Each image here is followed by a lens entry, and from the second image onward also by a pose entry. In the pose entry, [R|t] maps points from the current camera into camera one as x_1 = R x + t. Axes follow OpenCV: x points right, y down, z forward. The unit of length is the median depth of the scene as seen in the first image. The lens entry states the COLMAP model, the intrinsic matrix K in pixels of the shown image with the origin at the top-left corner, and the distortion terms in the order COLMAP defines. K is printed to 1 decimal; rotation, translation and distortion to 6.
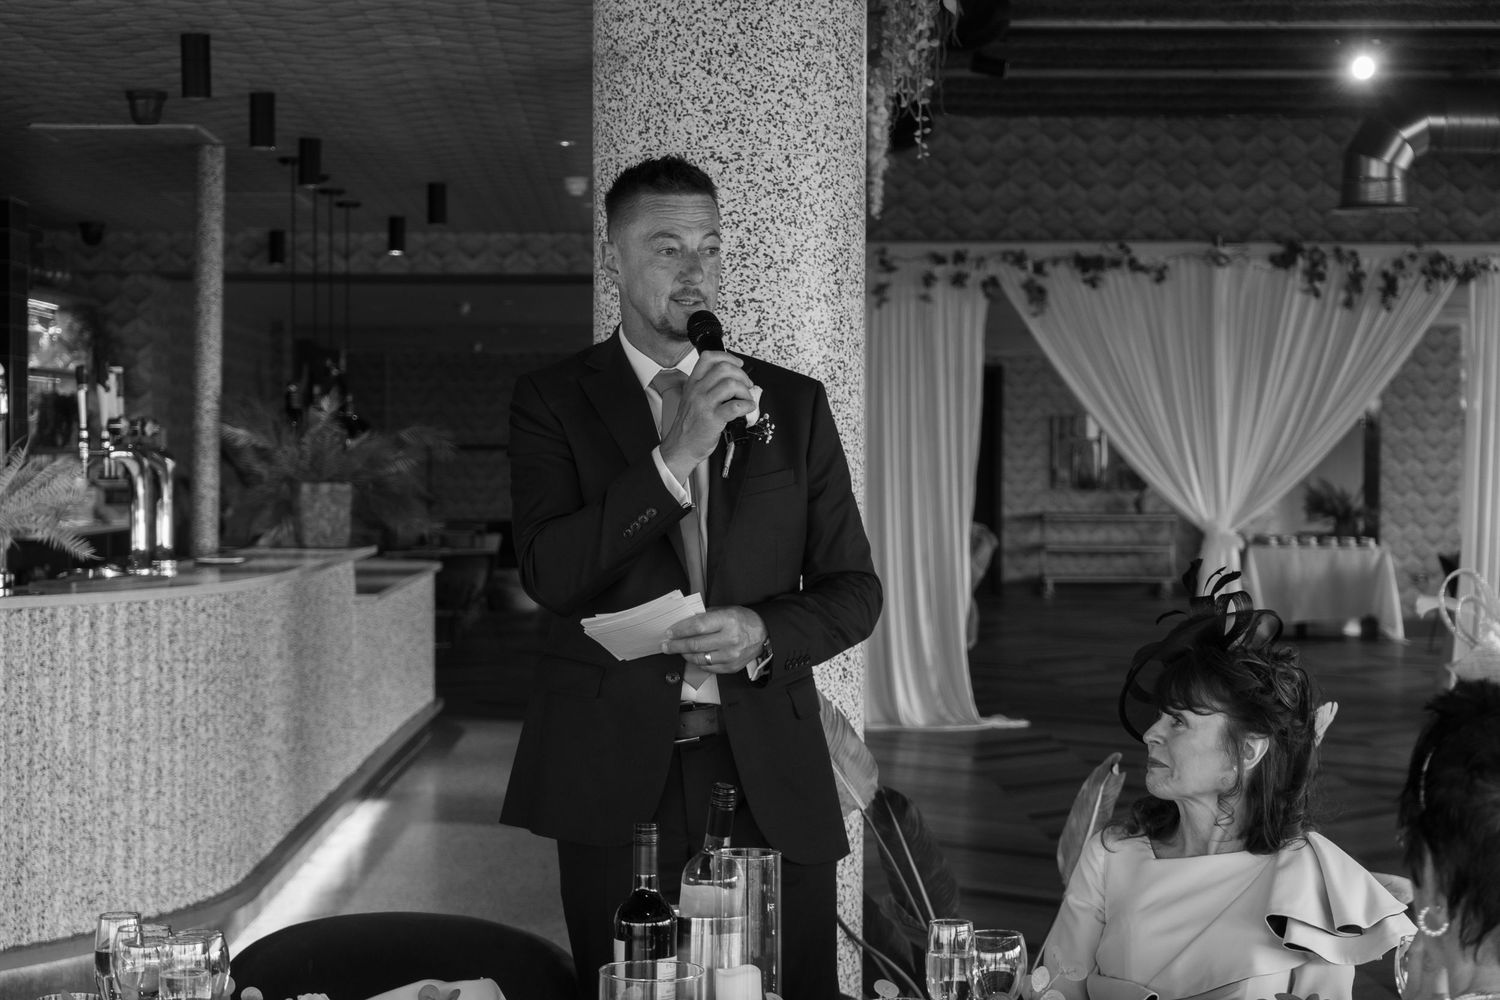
lens RADIAL K [[3016.2, 0, 757.8], [0, 3016.2, 501.7], [0, 0, 1]] dist [0.042866, 0.000000]
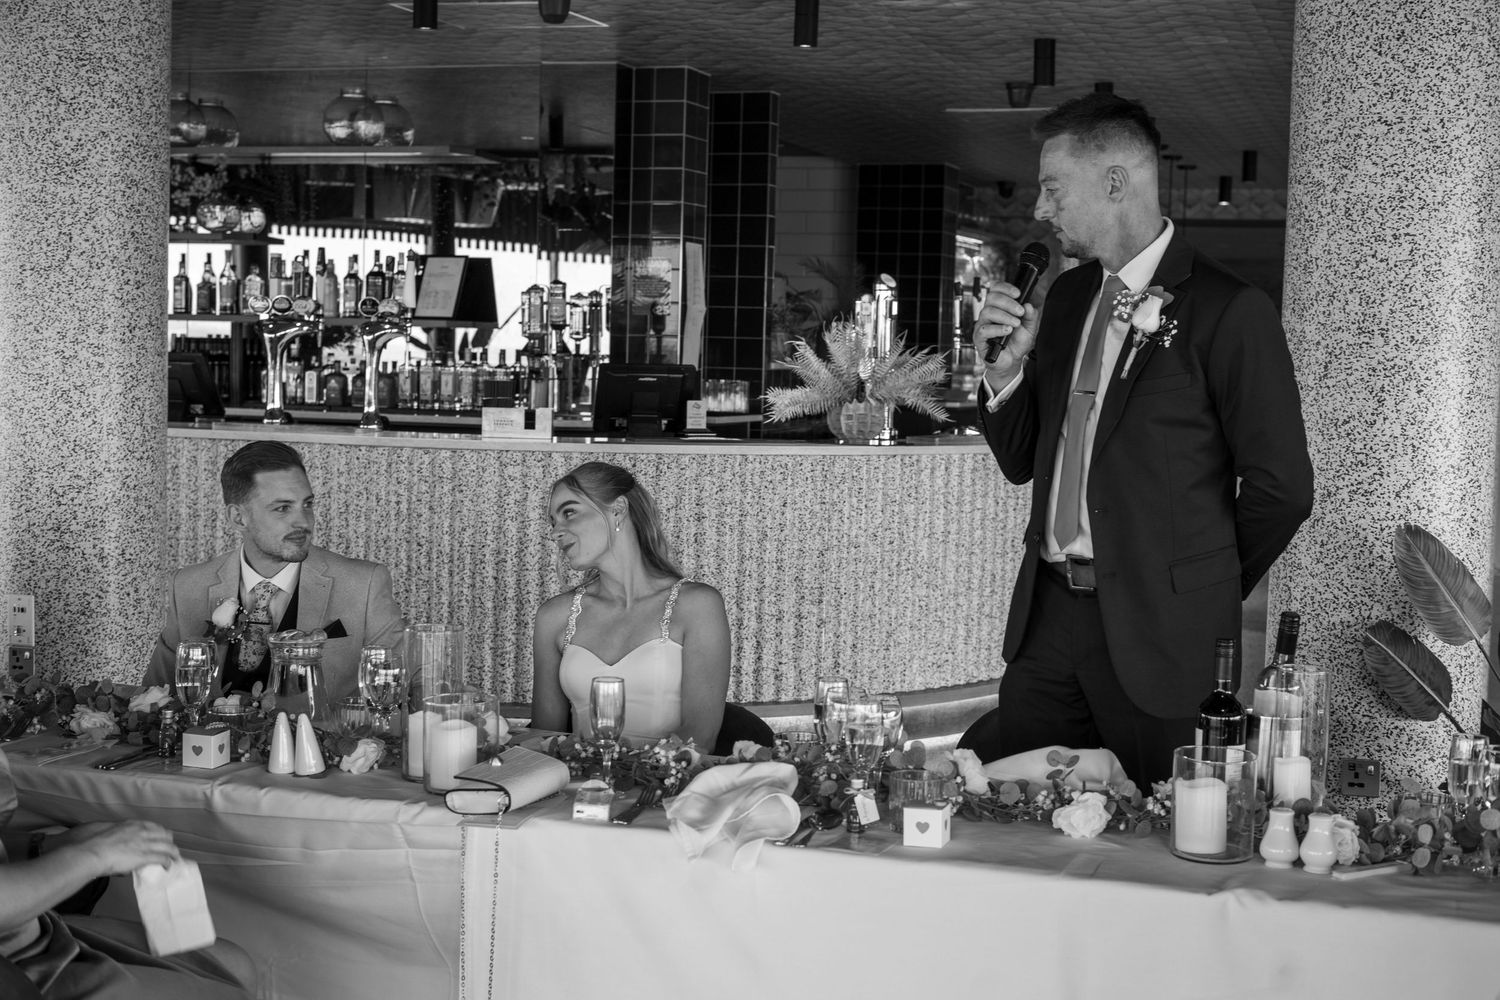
lens RADIAL K [[2167.7, 0, 756.6], [0, 2167.7, 511.3], [0, 0, 1]] dist [-0.019791, 0.000000]
pose [[0.938778, 0.050109, -0.340860, 0.037980], [-0.030479, 0.997567, 0.062704, 0.000366], [0.343173, -0.048476, 0.938021, 0.033015]]
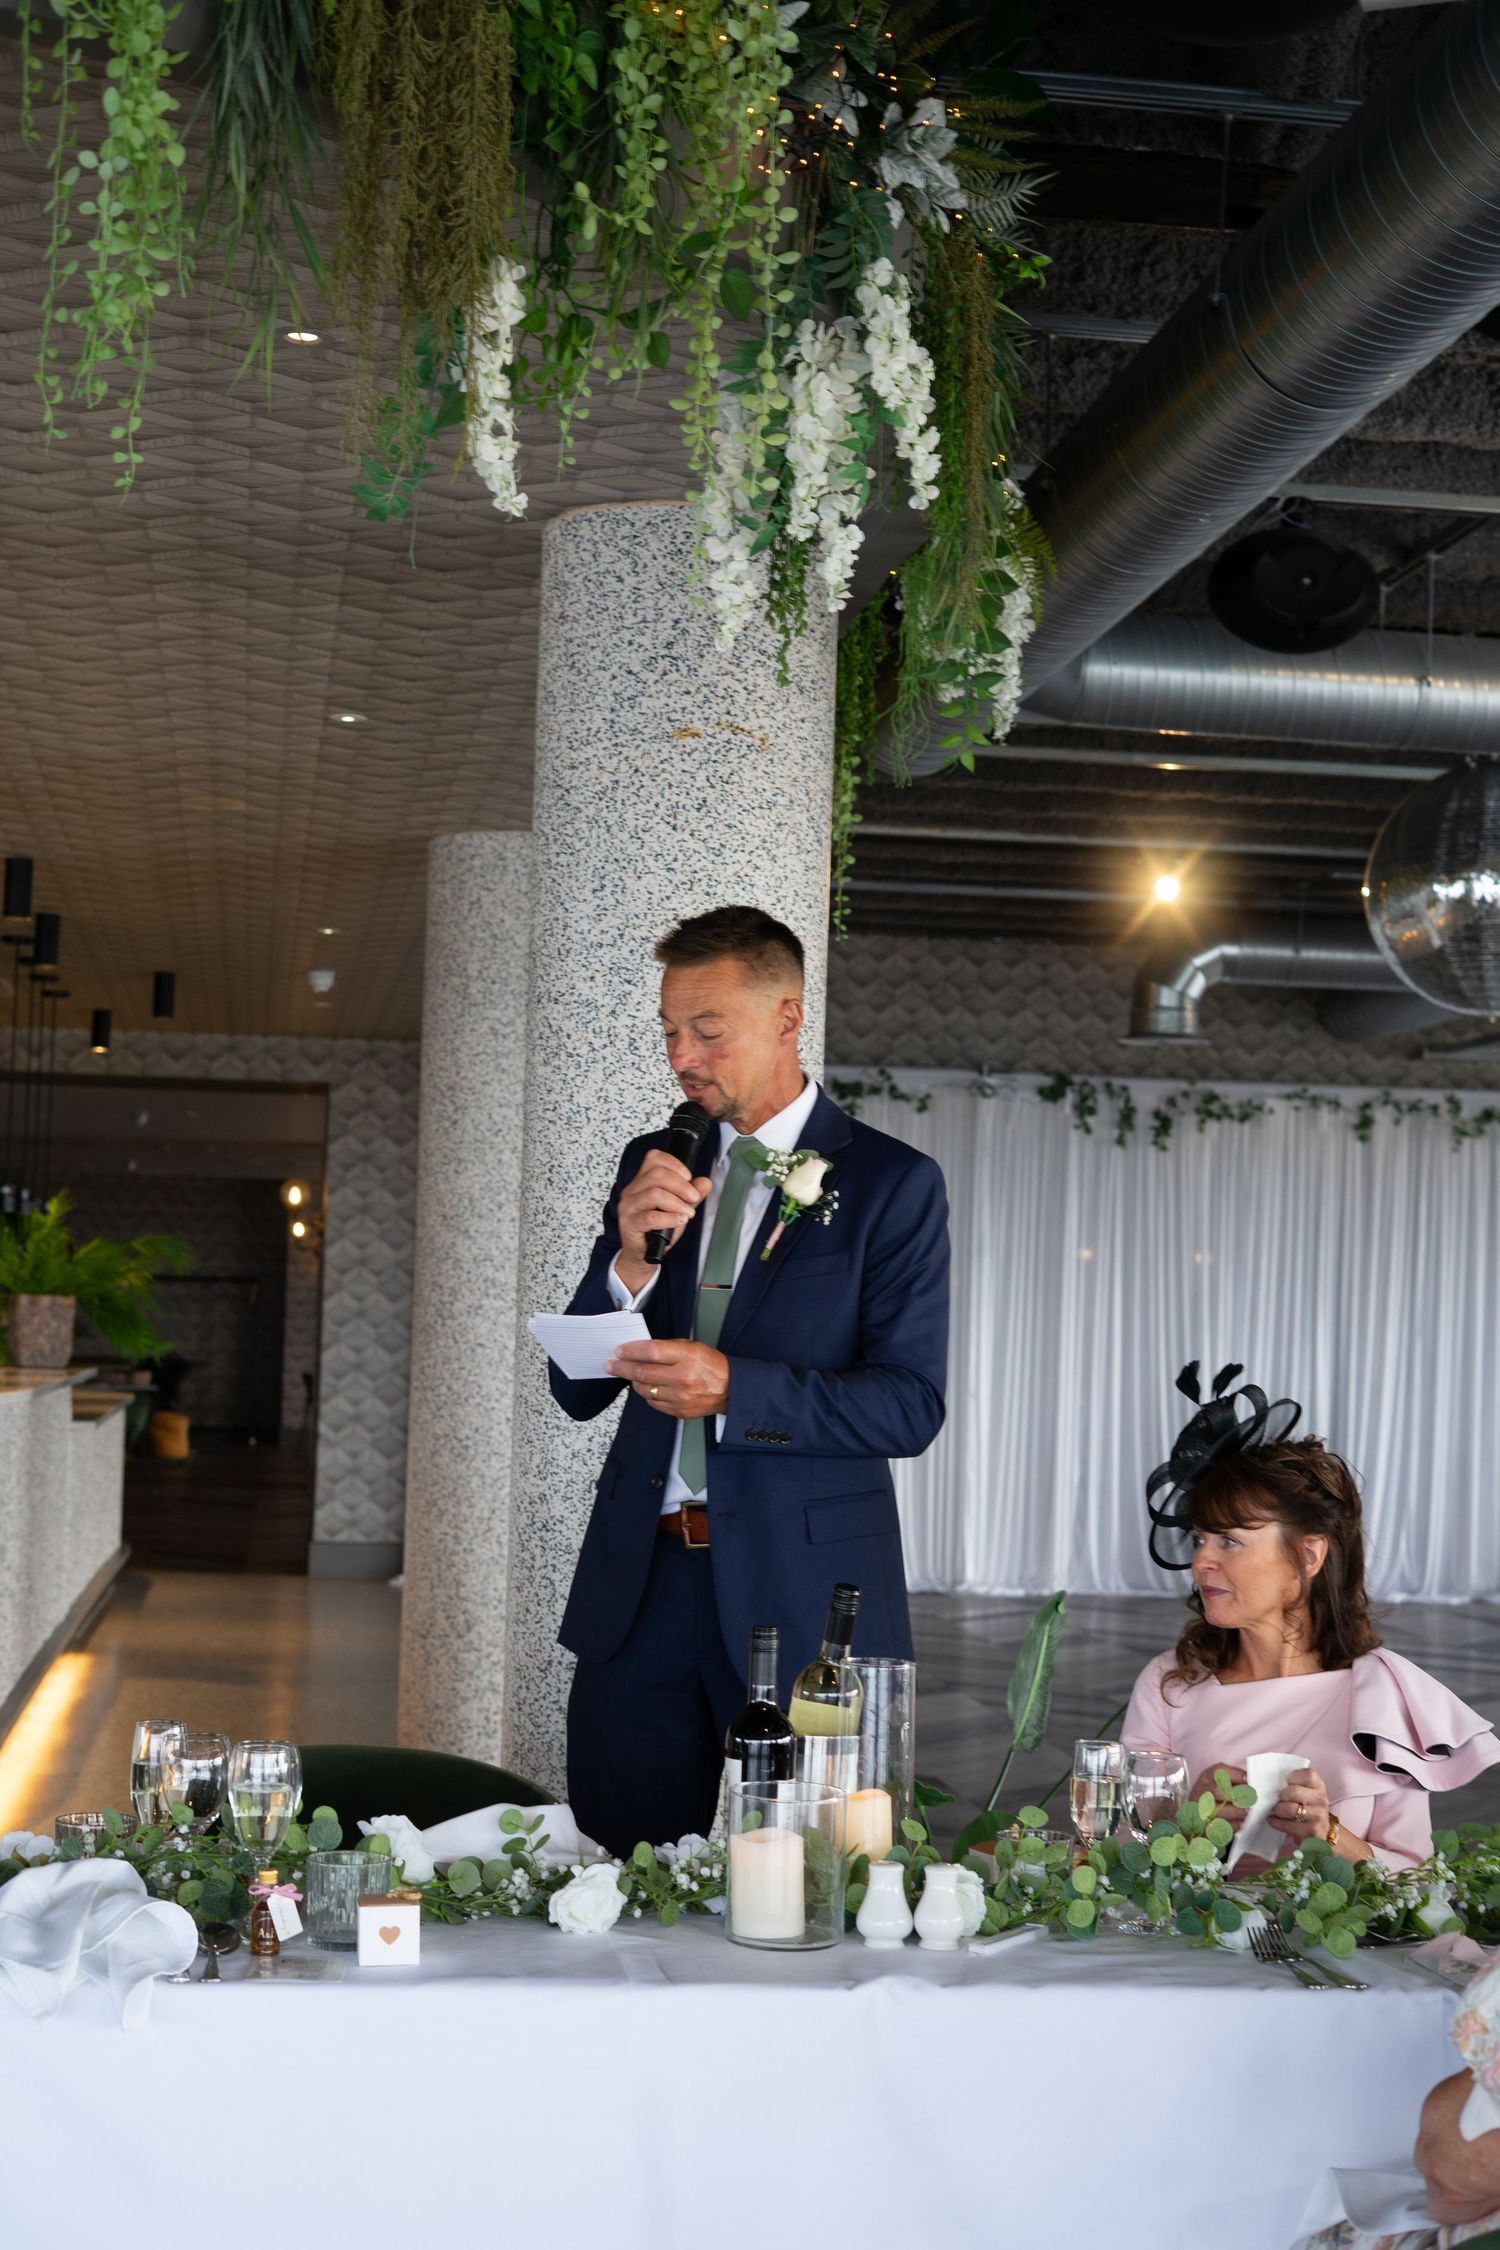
lens RADIAL K [[3251.6, 0, 751.7], [0, 3251.6, 1120.9], [0, 0, 1]] dist [-0.019791, 0.000000]
pose [[0.992856, 0.033611, 0.114490, -0.068268], [-0.025160, 0.996905, -0.074475, 0.012802], [-0.116638, 0.071062, 0.990629, 0.017789]]
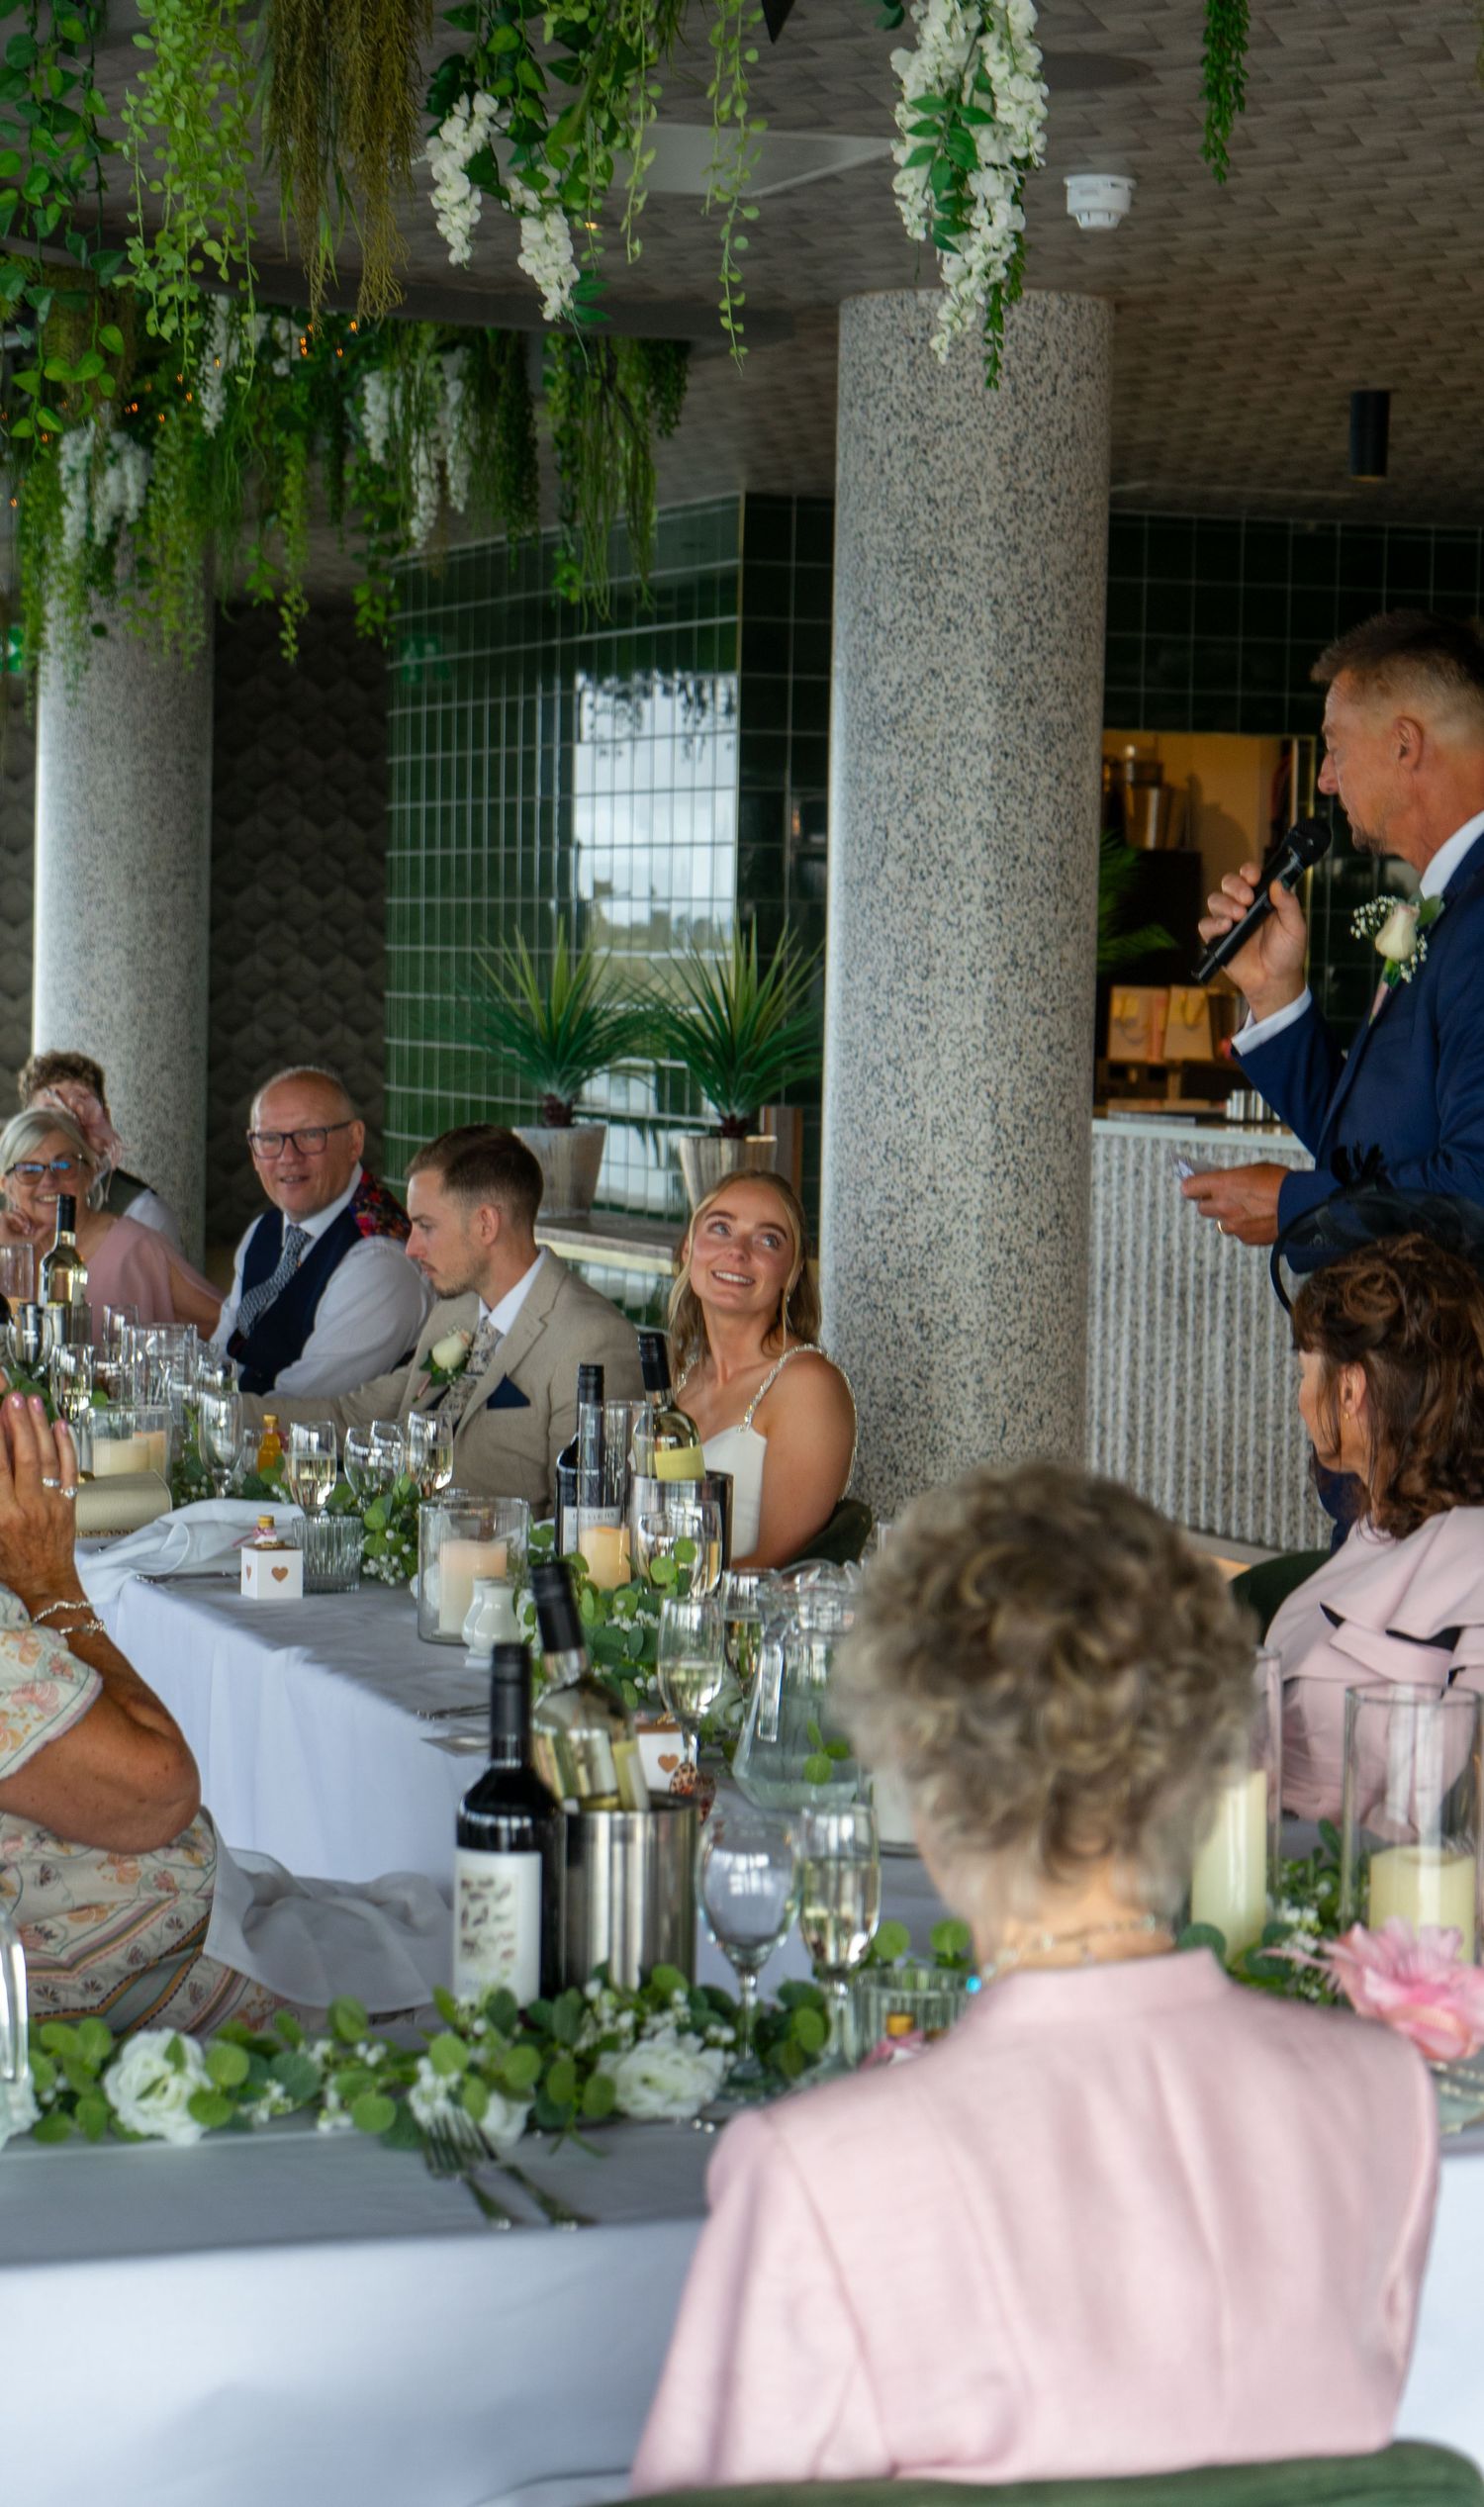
lens RADIAL K [[5135.6, 0, 622.3], [0, 5135.6, 1336.8], [0, 0, 1]] dist [0.028563, 0.000000]
pose [[0.343915, 0.074680, -0.936026, 0.633596], [-0.027896, 0.997205, 0.069311, -0.005125], [0.938586, 0.002275, 0.345038, 0.198056]]
